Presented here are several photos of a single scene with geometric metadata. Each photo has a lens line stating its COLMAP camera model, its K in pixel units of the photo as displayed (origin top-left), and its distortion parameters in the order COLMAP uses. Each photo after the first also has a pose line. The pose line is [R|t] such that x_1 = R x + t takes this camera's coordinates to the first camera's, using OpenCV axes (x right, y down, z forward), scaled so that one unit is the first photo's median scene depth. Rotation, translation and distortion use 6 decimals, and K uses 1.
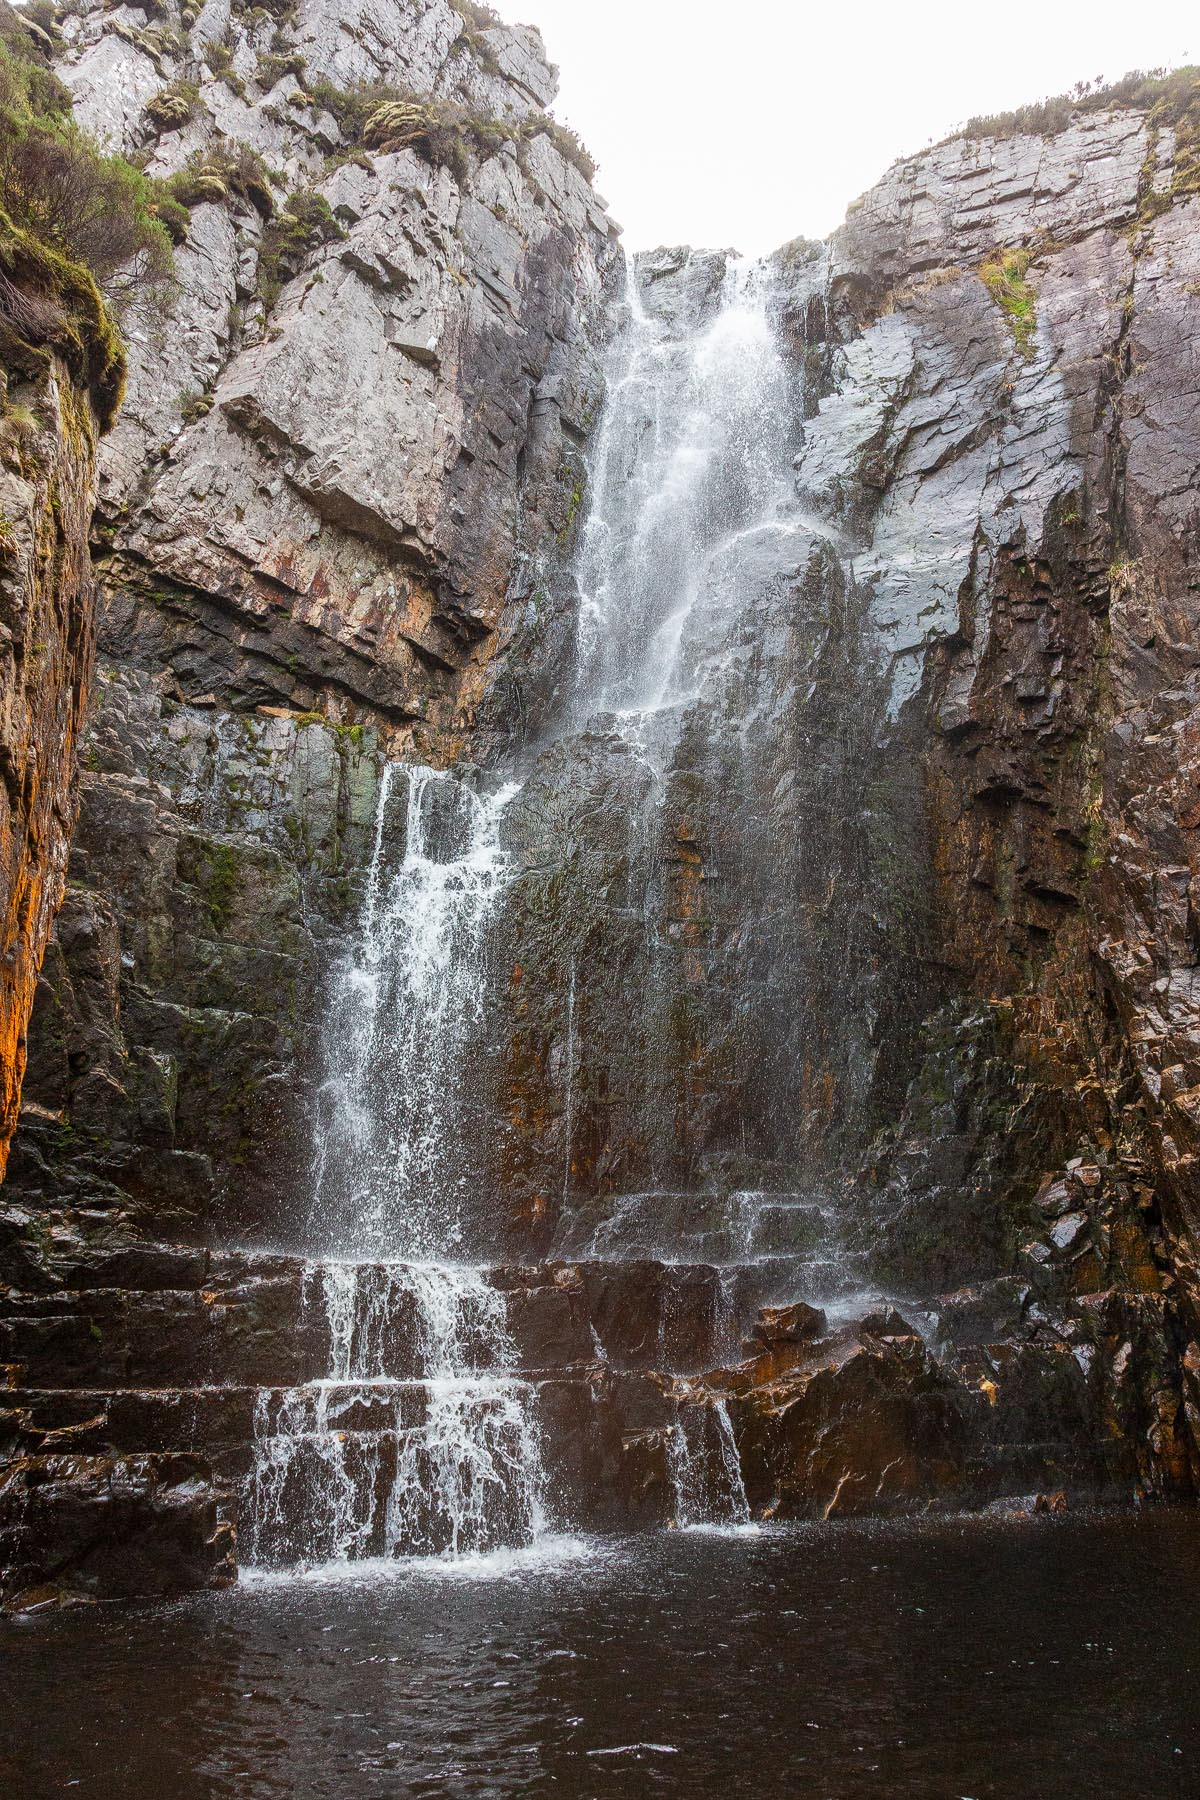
lens RADIAL K [[1186.8, 0, 599.7], [0, 1186.8, 899.8], [0, 0, 1]] dist [0.009778, -0.000968]
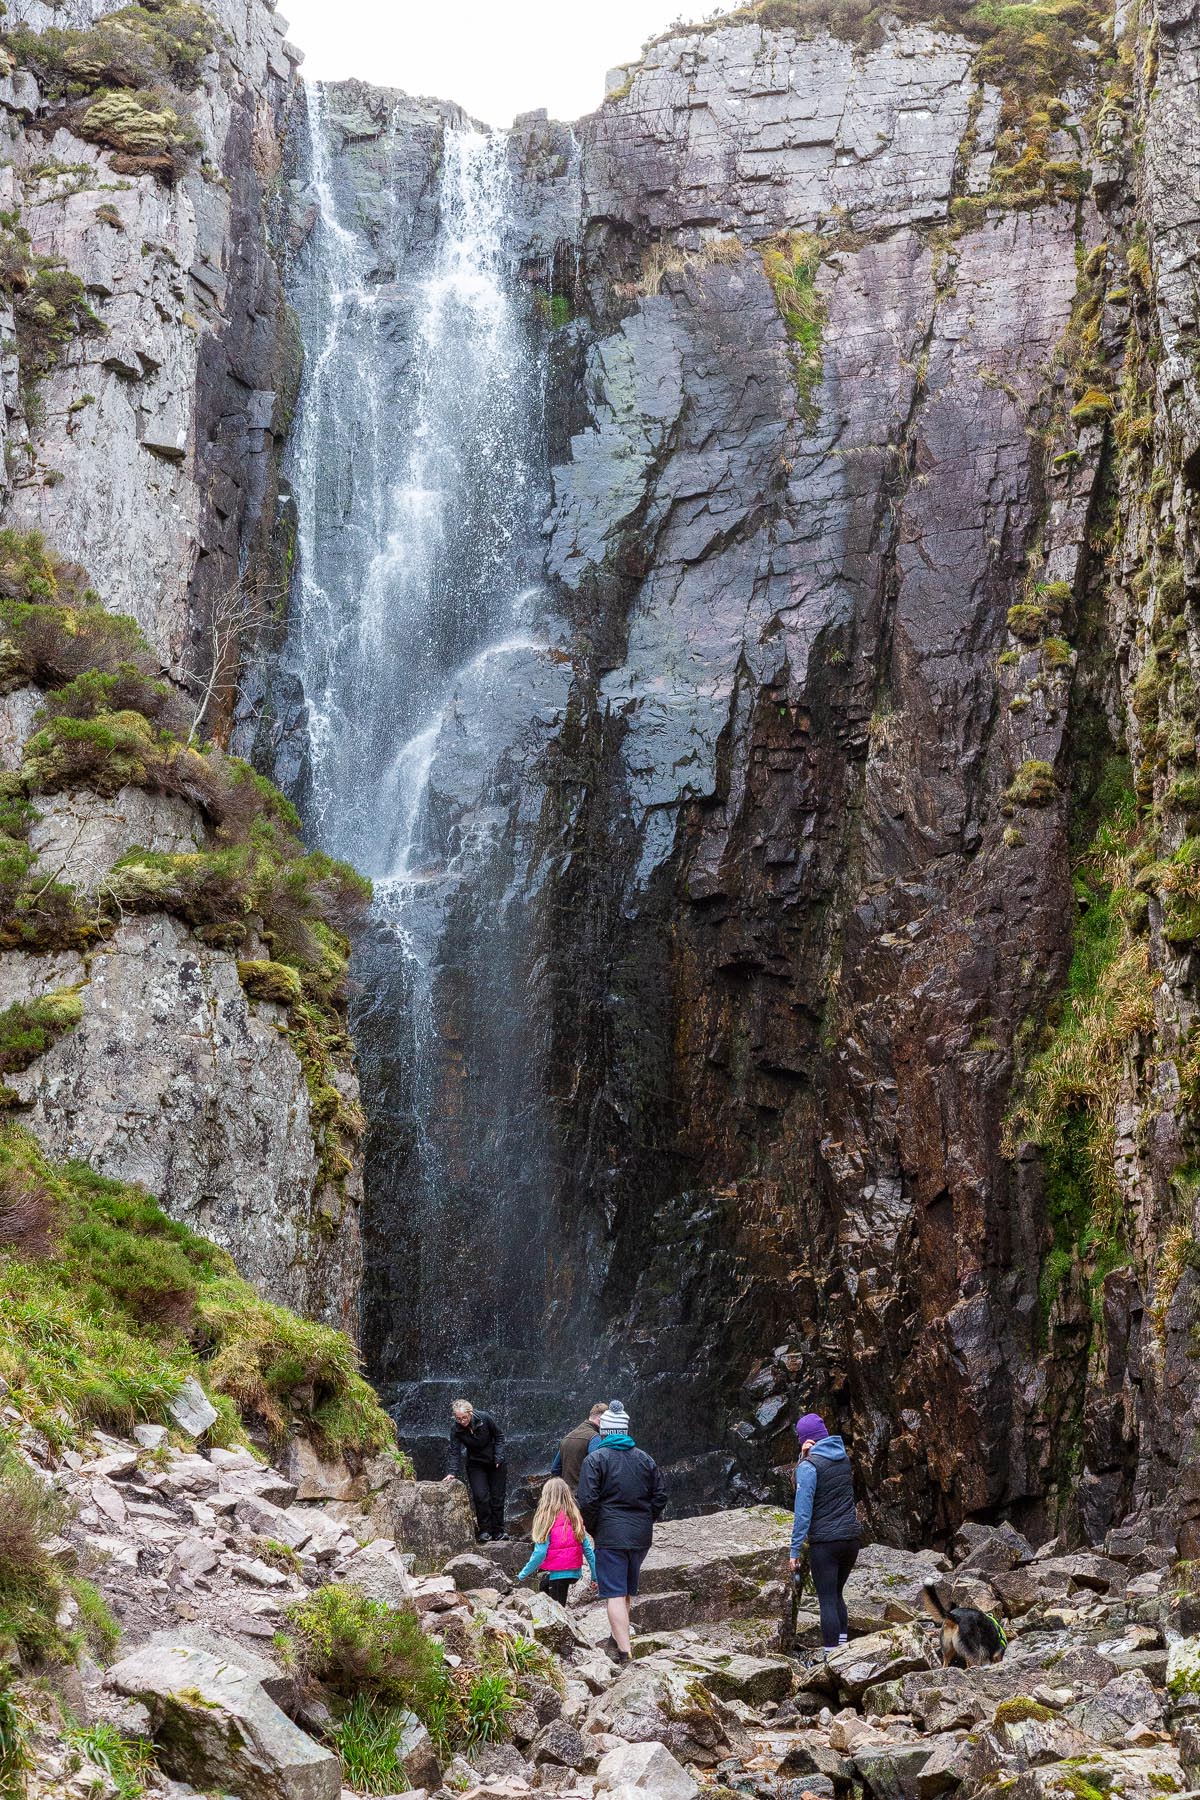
lens RADIAL K [[3399.6, 0, 599.2], [0, 3399.6, 898.9], [0, 0, 1]] dist [0.019081, 0.000000]
pose [[0.951236, 0.041372, 0.305676, -0.621860], [-0.076584, 0.991613, 0.104111, -0.426851], [-0.298805, -0.122444, 0.946427, -1.576439]]
